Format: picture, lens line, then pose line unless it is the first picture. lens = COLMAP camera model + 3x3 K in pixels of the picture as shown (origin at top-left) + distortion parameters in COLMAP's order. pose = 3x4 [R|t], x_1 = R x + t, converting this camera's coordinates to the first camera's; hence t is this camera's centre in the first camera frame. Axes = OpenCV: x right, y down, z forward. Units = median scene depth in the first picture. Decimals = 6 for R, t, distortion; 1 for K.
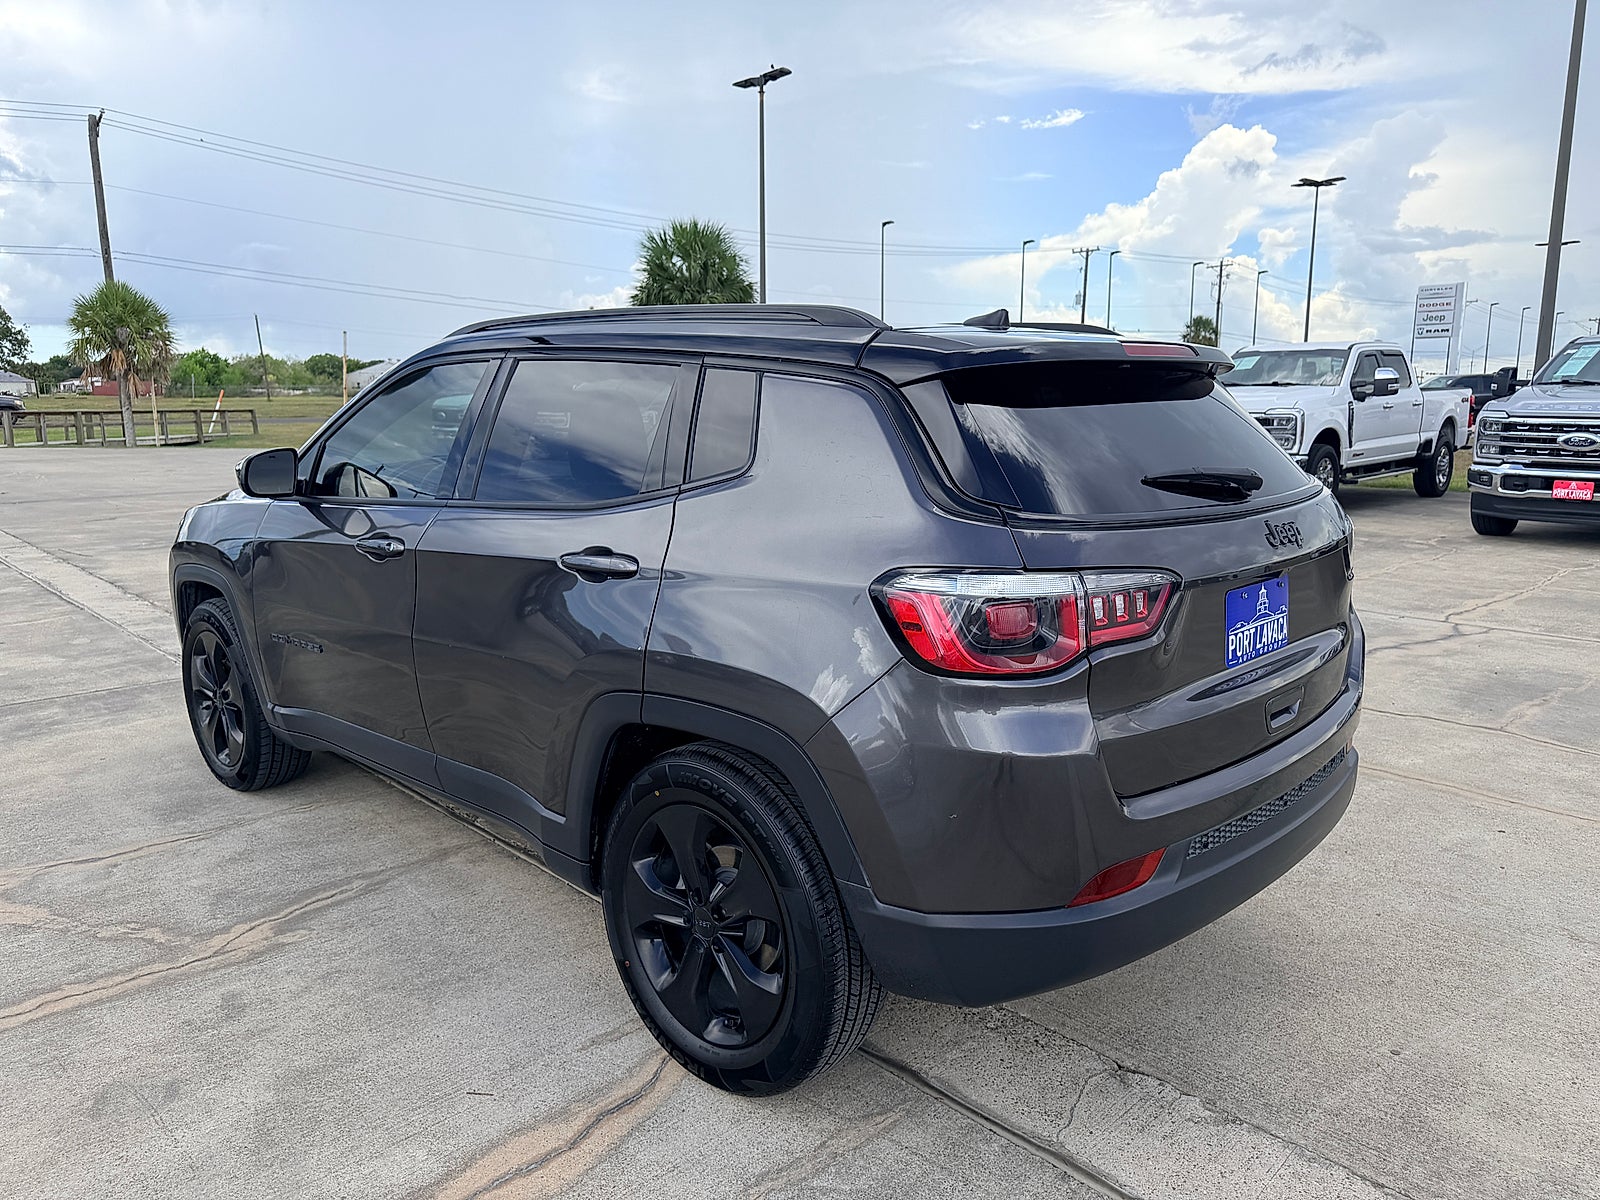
lens RADIAL K [[1149.8, 0, 793.2], [0, 1149.8, 571.3], [0, 0, 1]] dist [0.014570, -0.025459]
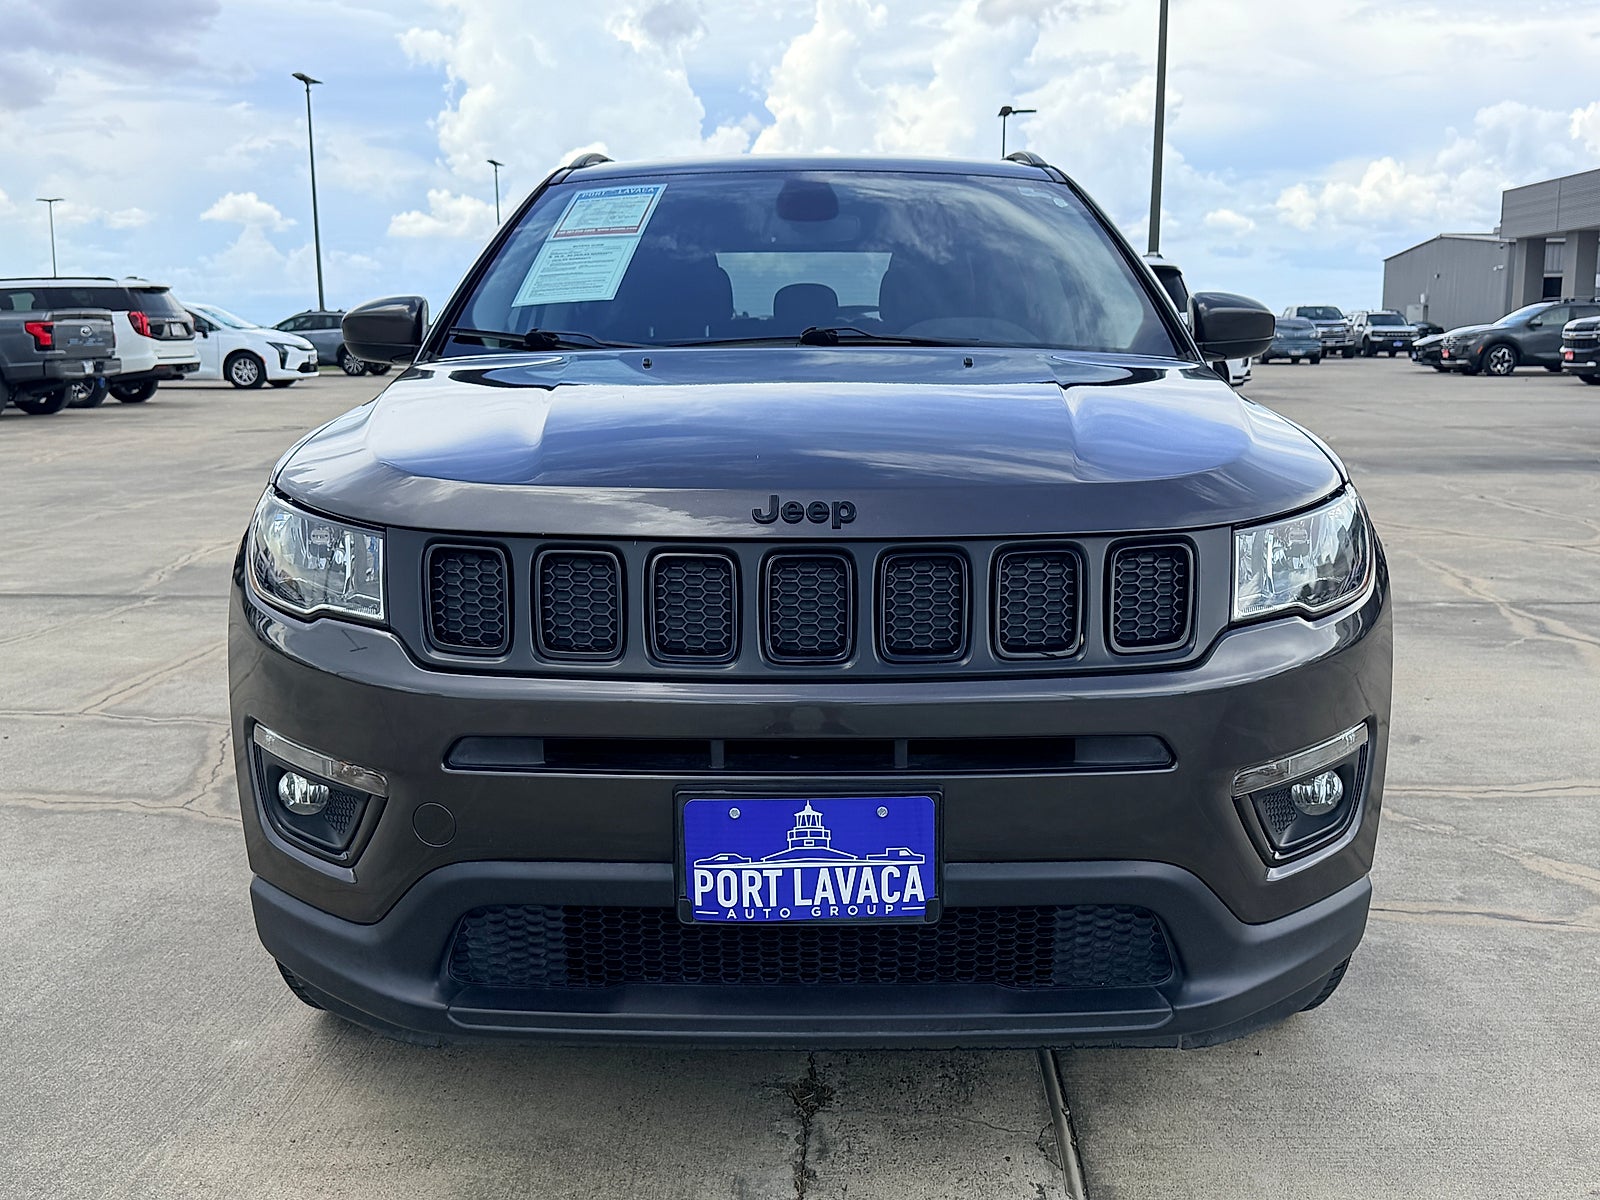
lens RADIAL K [[1613.5, 0, 799.1], [0, 1613.5, 583.5], [0, 0, 1]] dist [0.037478, 0.000000]
pose [[-0.695546, -0.102799, 0.711089, -0.345815], [0.119895, 0.959227, 0.255945, -0.077200], [-0.708407, 0.263278, -0.654862, 0.654873]]
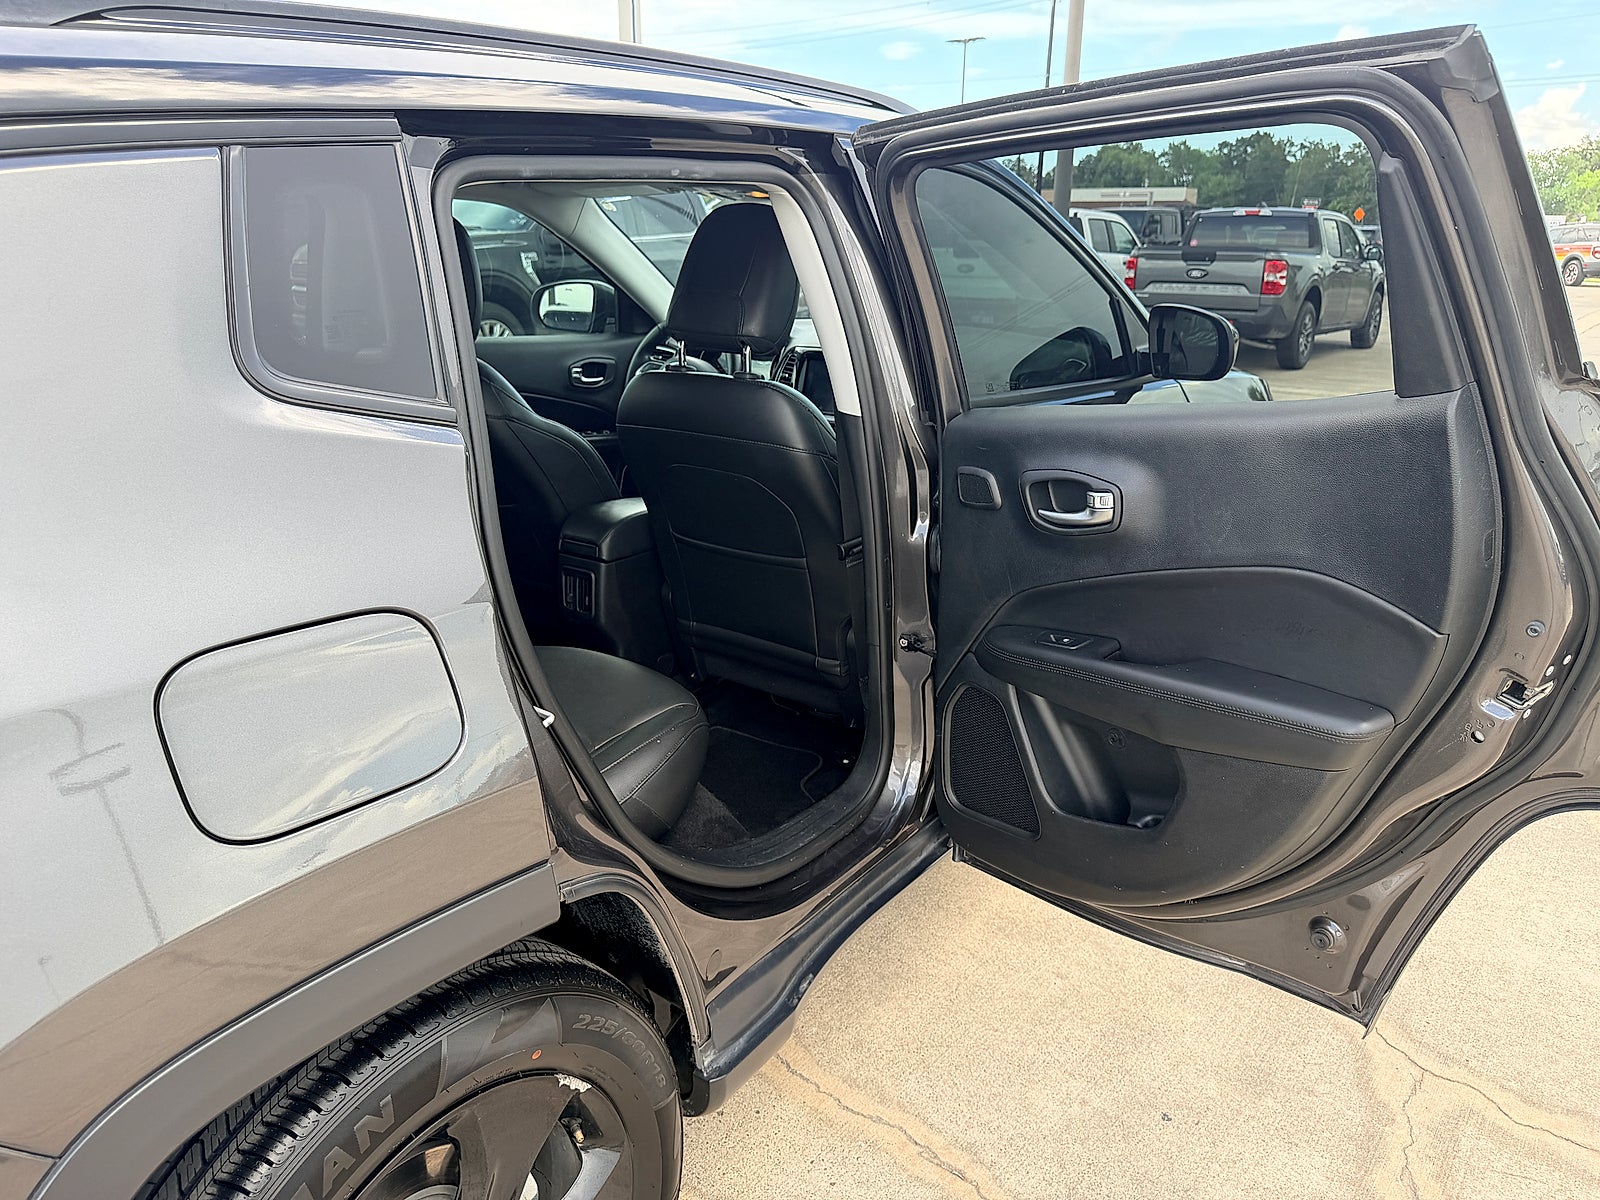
lens RADIAL K [[1149.8, 0, 805.0], [0, 1149.8, 592.3], [0, 0, 1]] dist [0.014570, -0.025459]
pose [[0.156580, 0.302060, -0.940342, 0.197388], [-0.157829, 0.947503, 0.278079, -0.055721], [0.974973, 0.104872, 0.196033, 0.356363]]
